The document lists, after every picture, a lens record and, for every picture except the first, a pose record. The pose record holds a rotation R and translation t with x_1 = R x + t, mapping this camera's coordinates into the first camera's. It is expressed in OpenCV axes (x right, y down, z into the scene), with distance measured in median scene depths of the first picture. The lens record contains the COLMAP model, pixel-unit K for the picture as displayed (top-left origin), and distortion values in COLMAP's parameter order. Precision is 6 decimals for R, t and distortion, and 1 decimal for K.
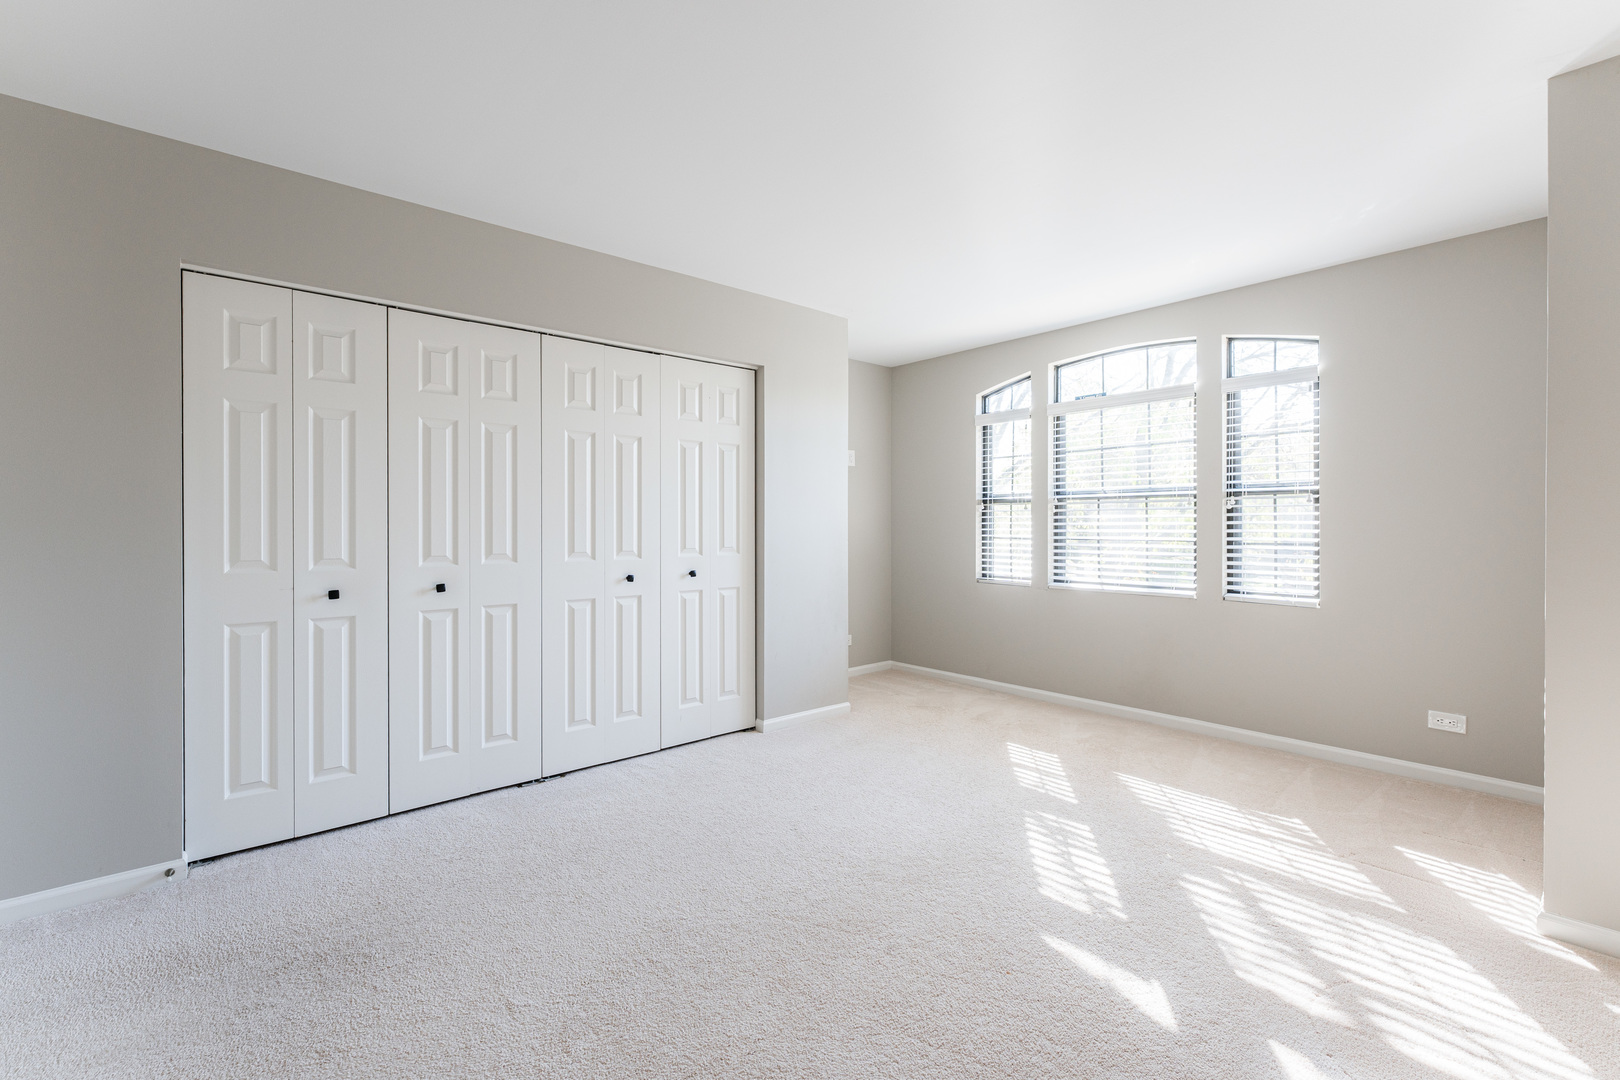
lens RADIAL K [[690.5, 0, 783.2], [0, 690.5, 522.0], [0, 0, 1]] dist [0.002070, 0.000698]
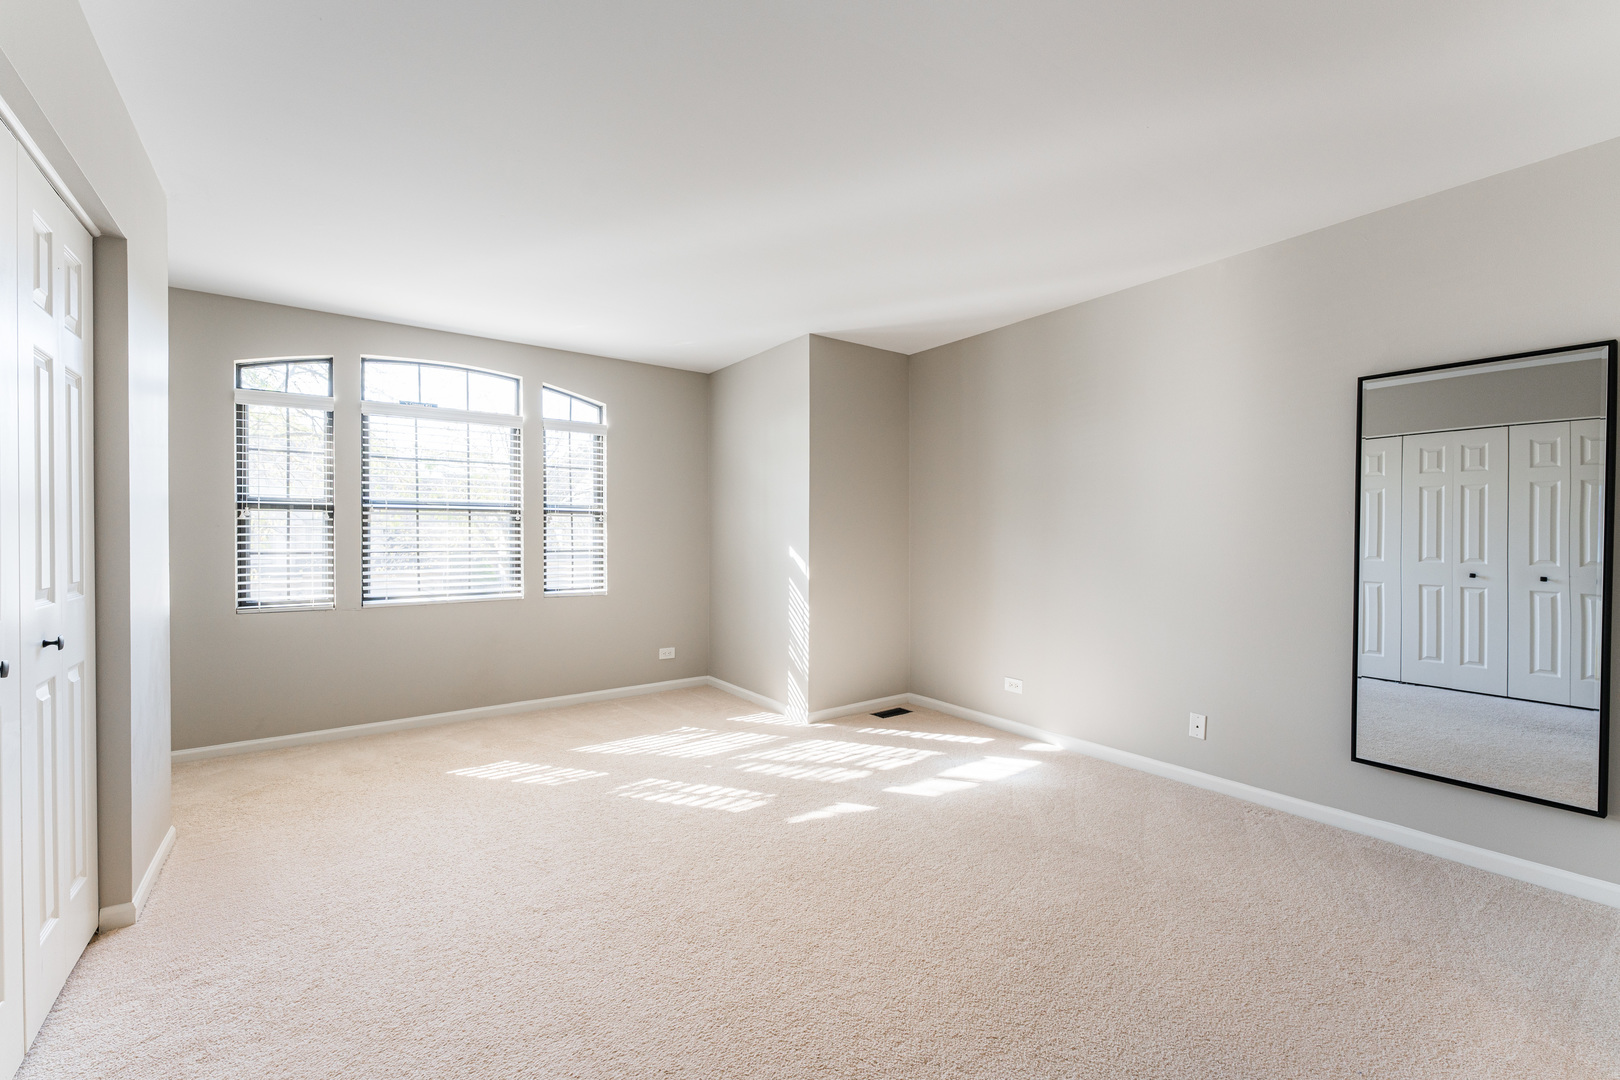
lens RADIAL K [[675.0, 0, 793.5], [0, 675.0, 535.9], [0, 0, 1]] dist [-0.000588, 0.000015]
pose [[0.068571, 0.003665, 0.997640, -0.665338], [-0.001427, 0.999993, -0.003575, 0.008505], [-0.997645, -0.001178, 0.068576, 0.587471]]
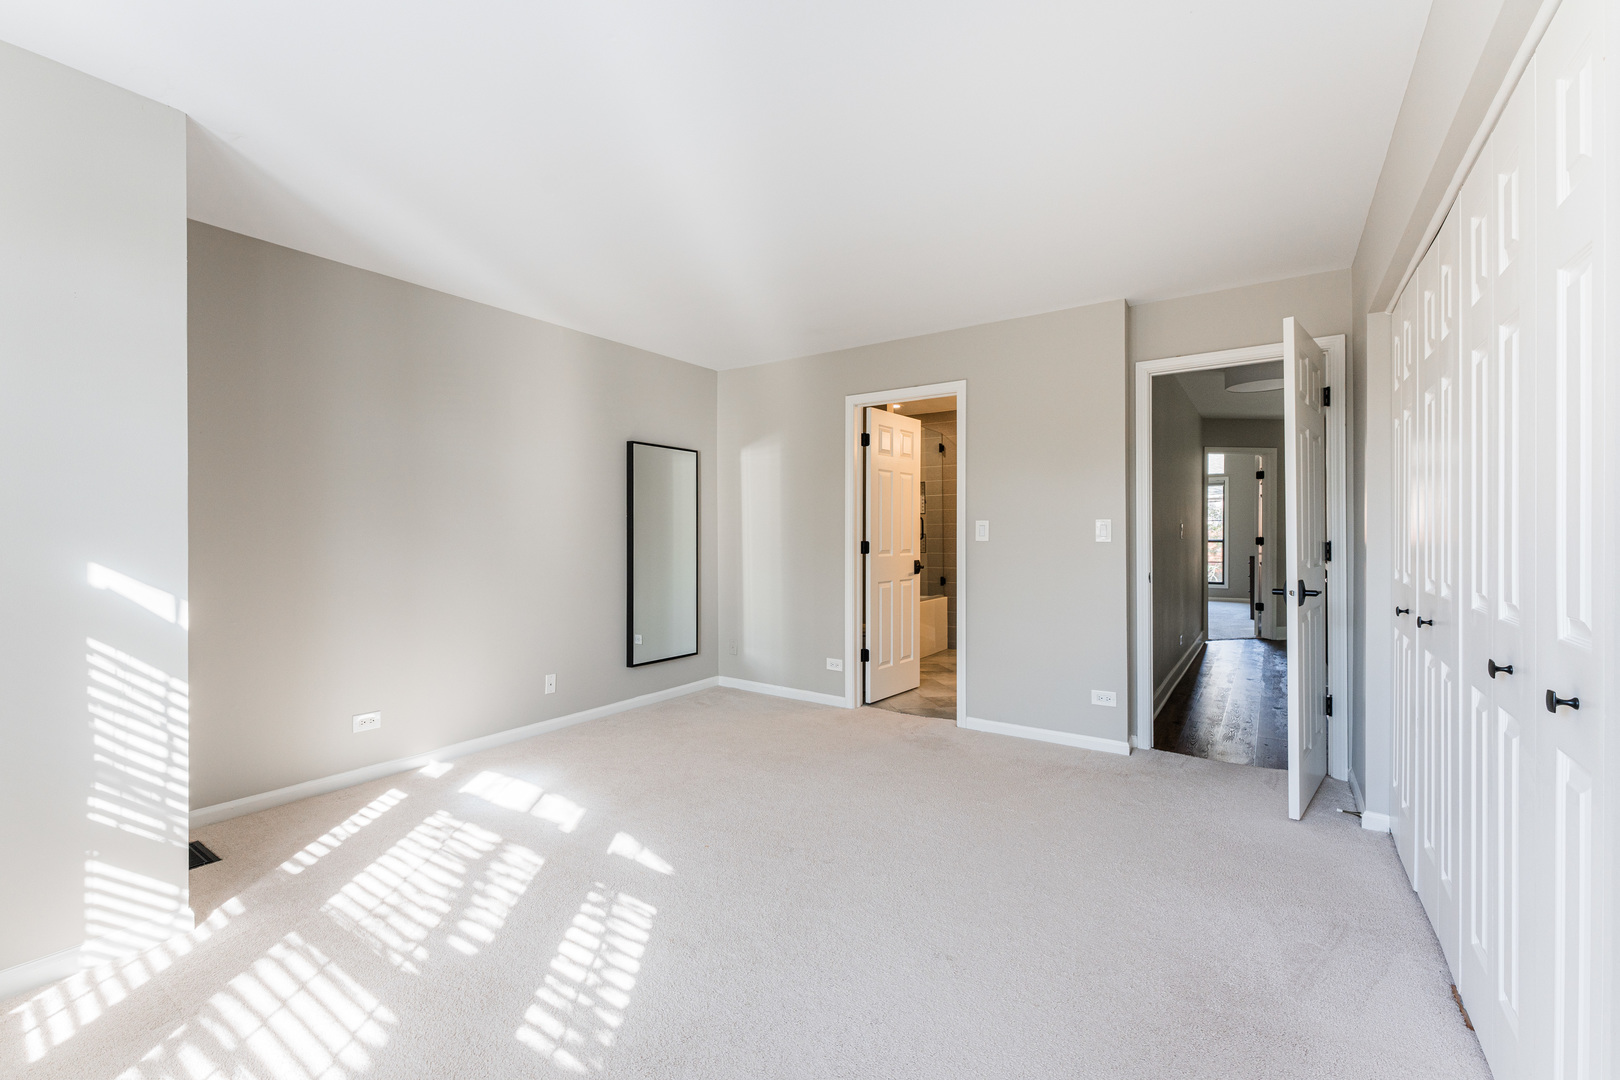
lens RADIAL K [[675.0, 0, 793.5], [0, 675.0, 535.9], [0, 0, 1]] dist [-0.000588, 0.000015]
pose [[-0.961782, 0.003872, -0.273789, 0.325862], [0.002475, 0.999982, 0.005447, -0.000065], [0.273805, 0.004562, -0.961774, 1.443803]]
